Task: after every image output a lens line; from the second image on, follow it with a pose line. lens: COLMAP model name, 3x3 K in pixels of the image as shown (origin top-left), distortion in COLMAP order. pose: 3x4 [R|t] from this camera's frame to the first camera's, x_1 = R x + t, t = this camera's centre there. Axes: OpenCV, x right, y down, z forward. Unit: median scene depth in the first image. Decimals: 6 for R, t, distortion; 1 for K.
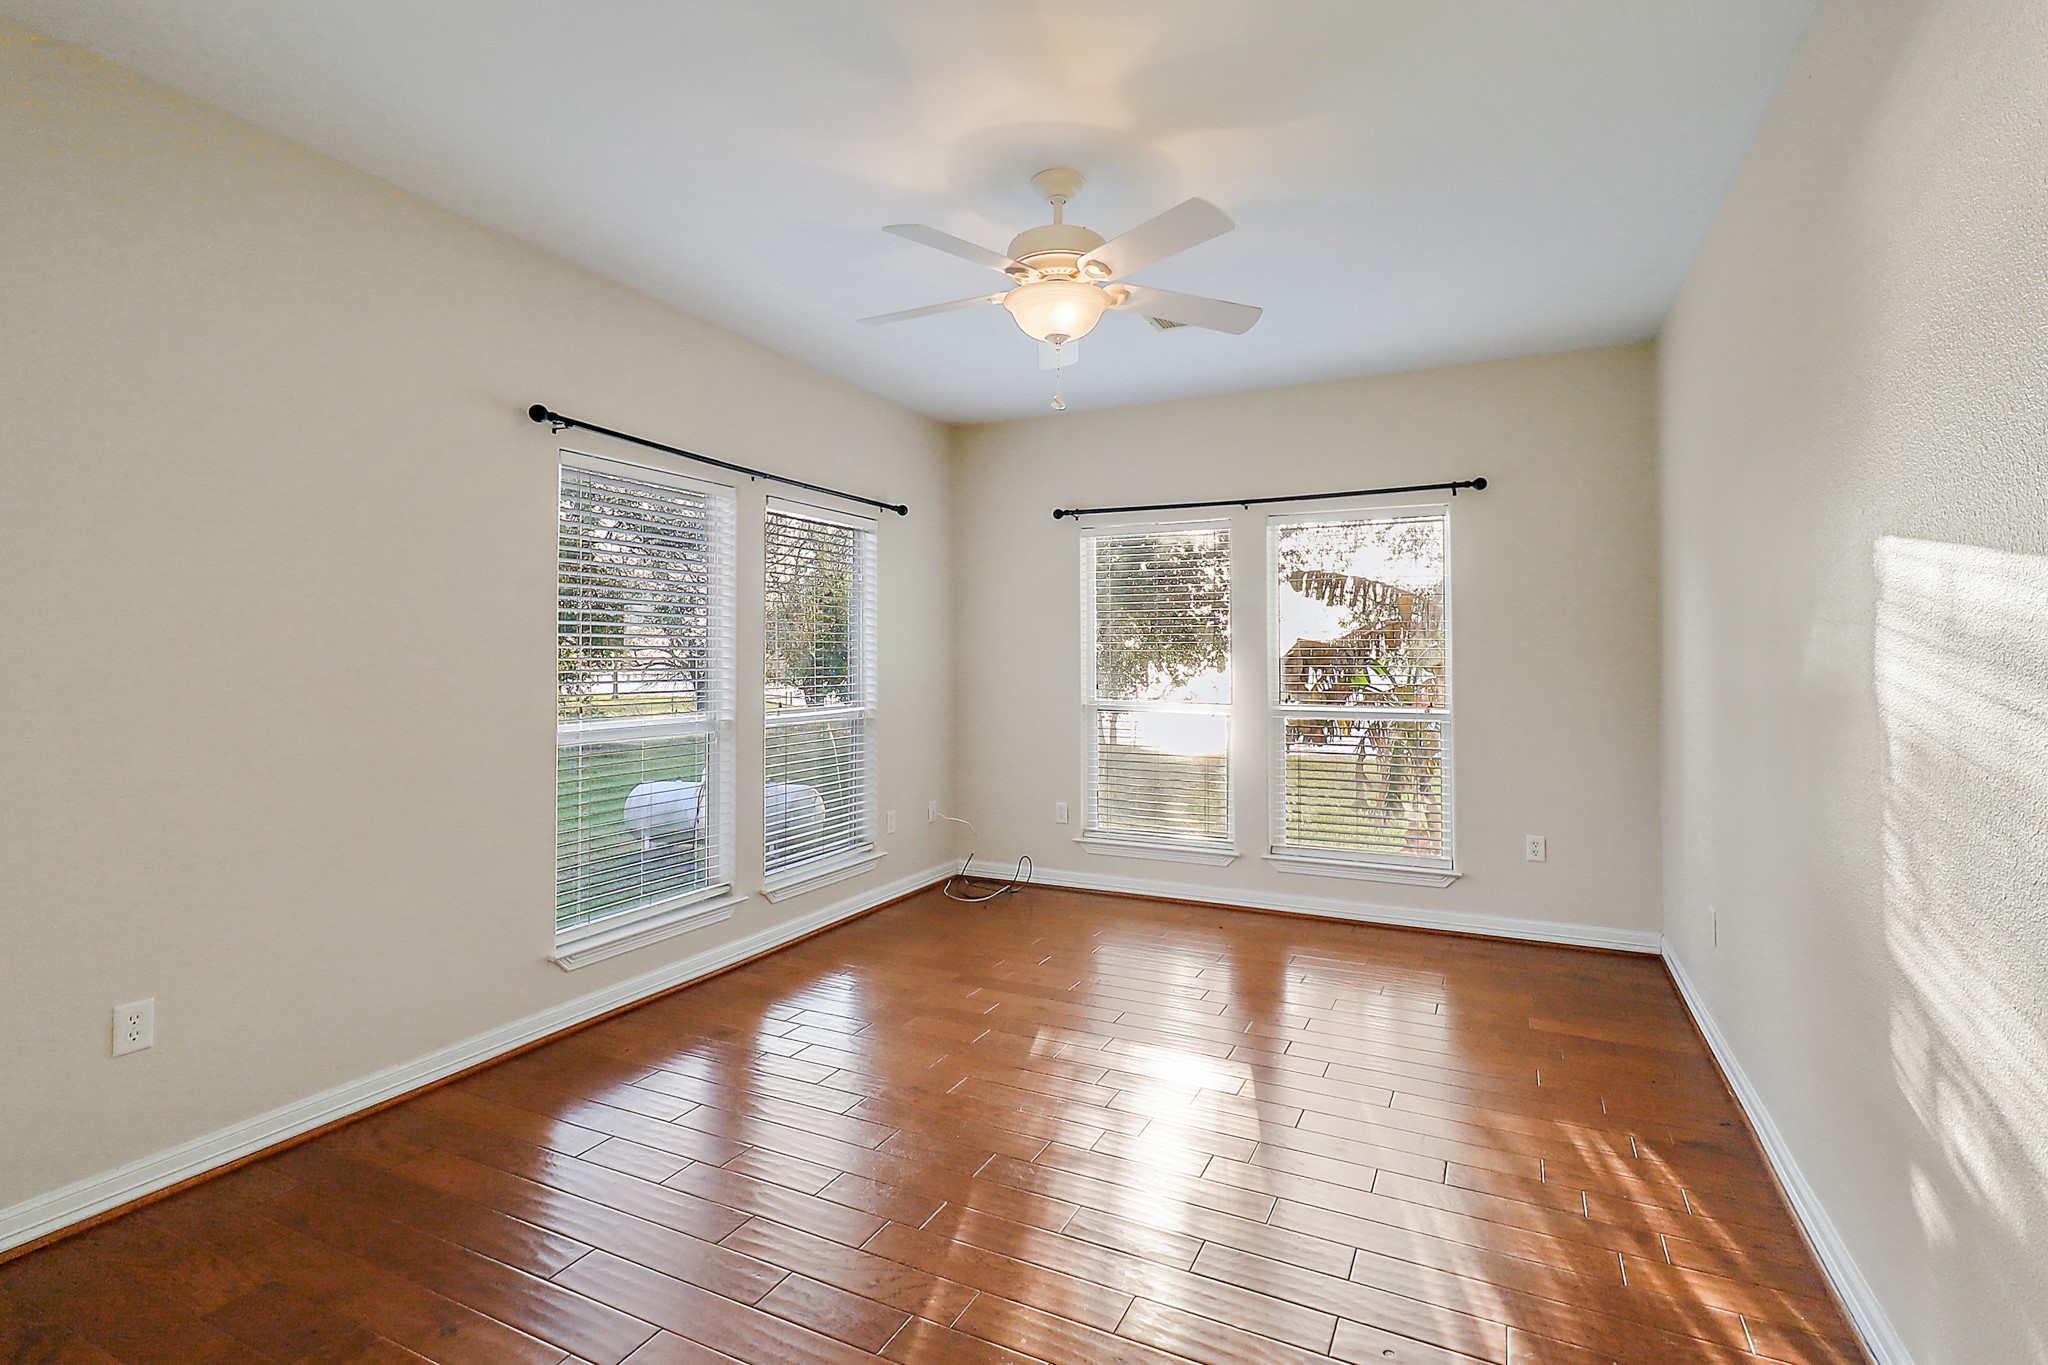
lens RADIAL K [[966.6, 0, 1025.0], [0, 966.6, 668.6], [0, 0, 1]] dist [0.023612, -0.001425]
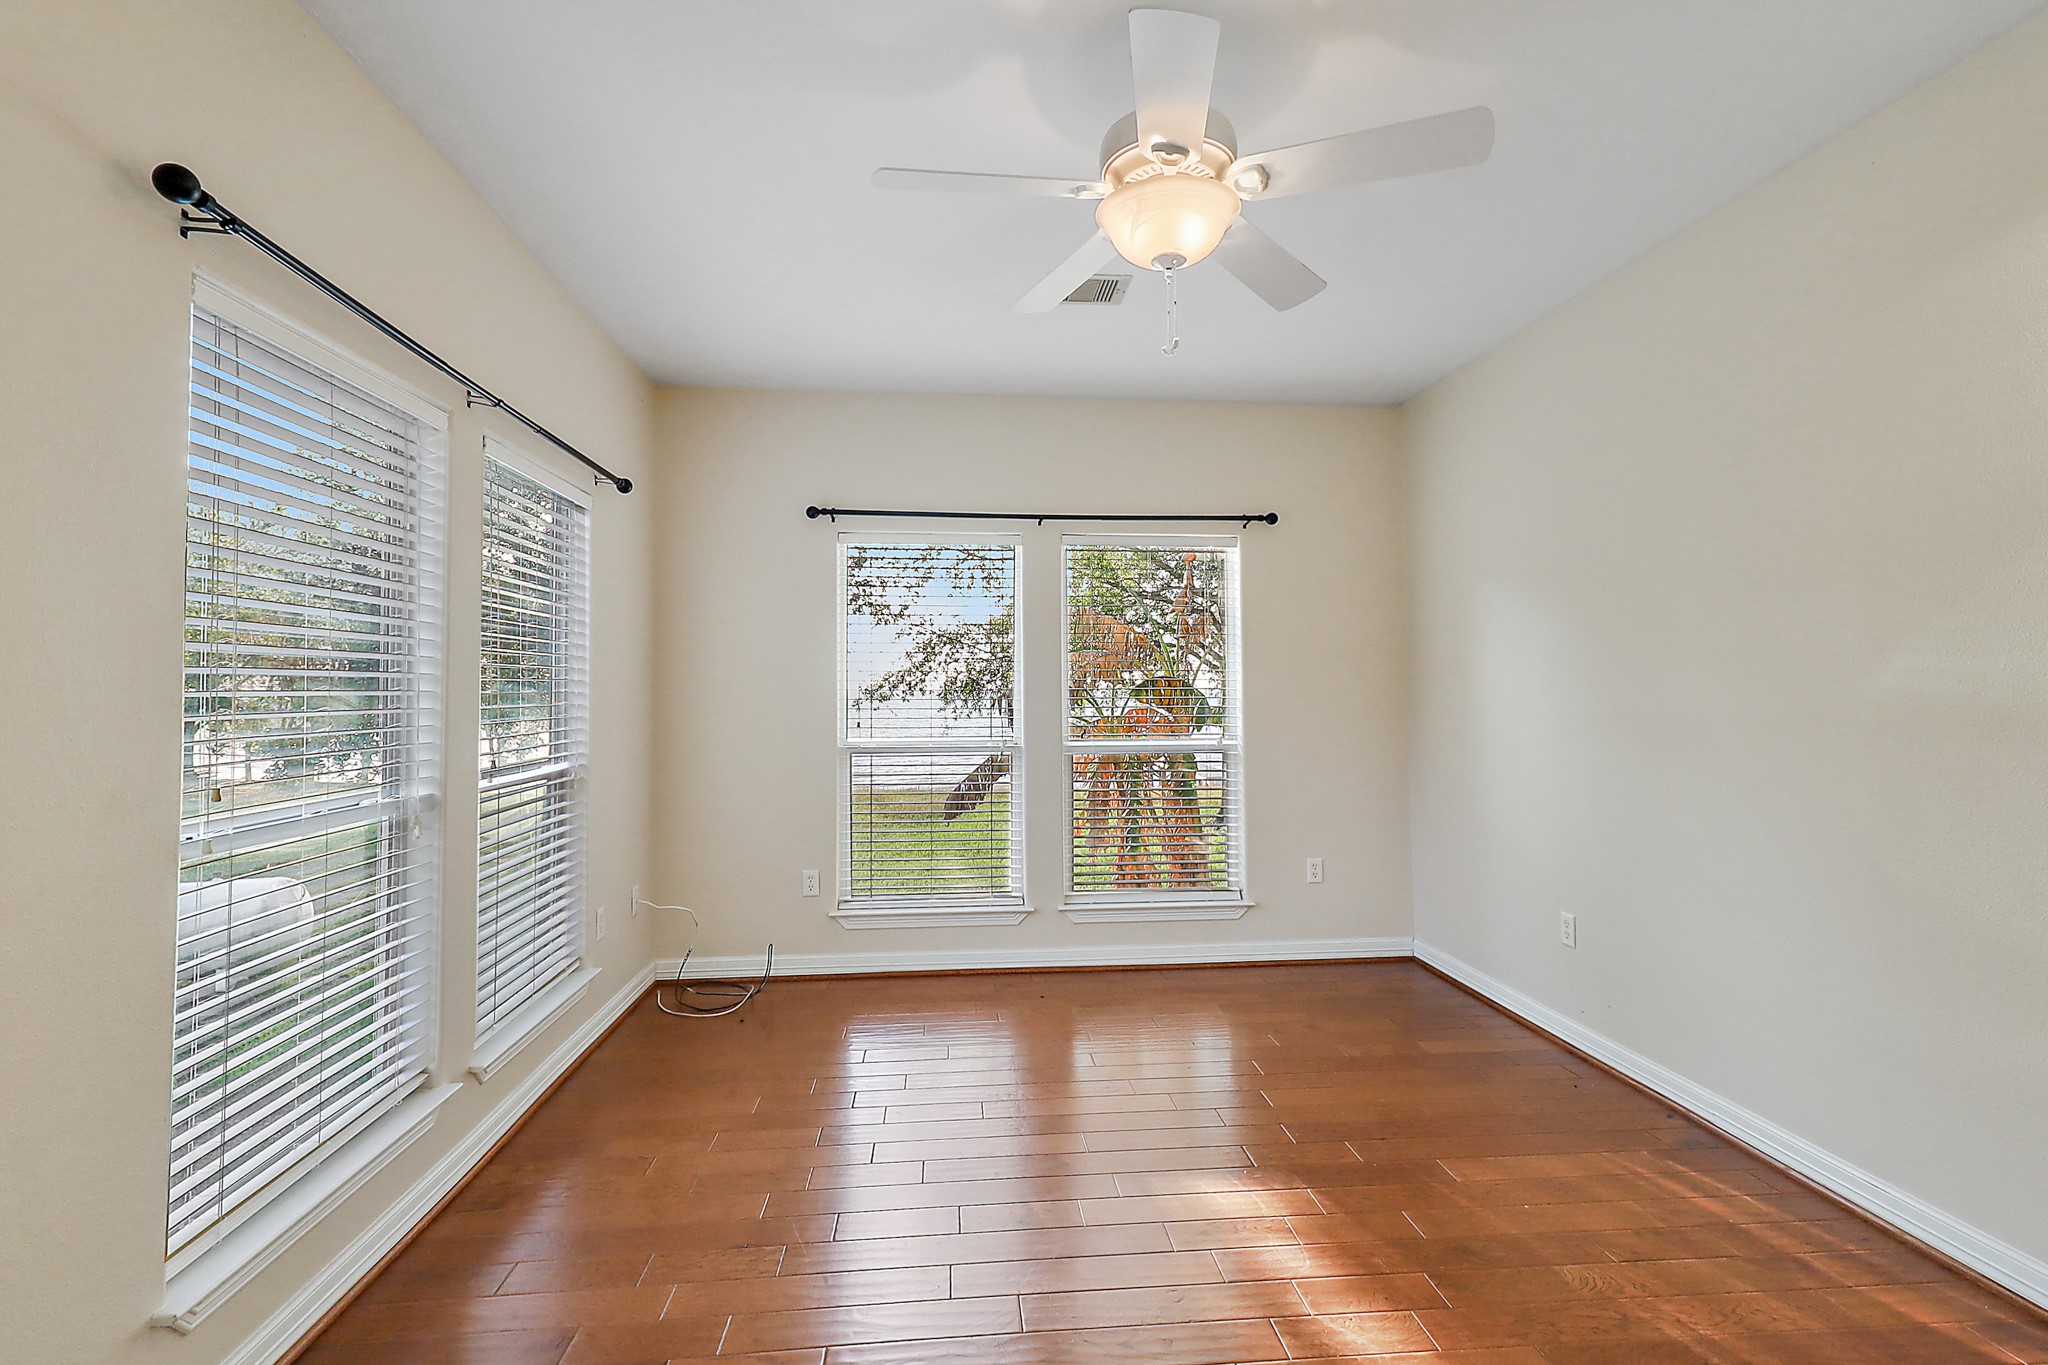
lens RADIAL K [[966.6, 0, 1026.6], [0, 966.6, 685.5], [0, 0, 1]] dist [0.023612, -0.001425]
pose [[0.854583, -0.002130, 0.519311, -0.256441], [0.009852, 0.999878, -0.012111, -0.004304], [-0.519222, 0.015466, 0.854500, 0.242899]]
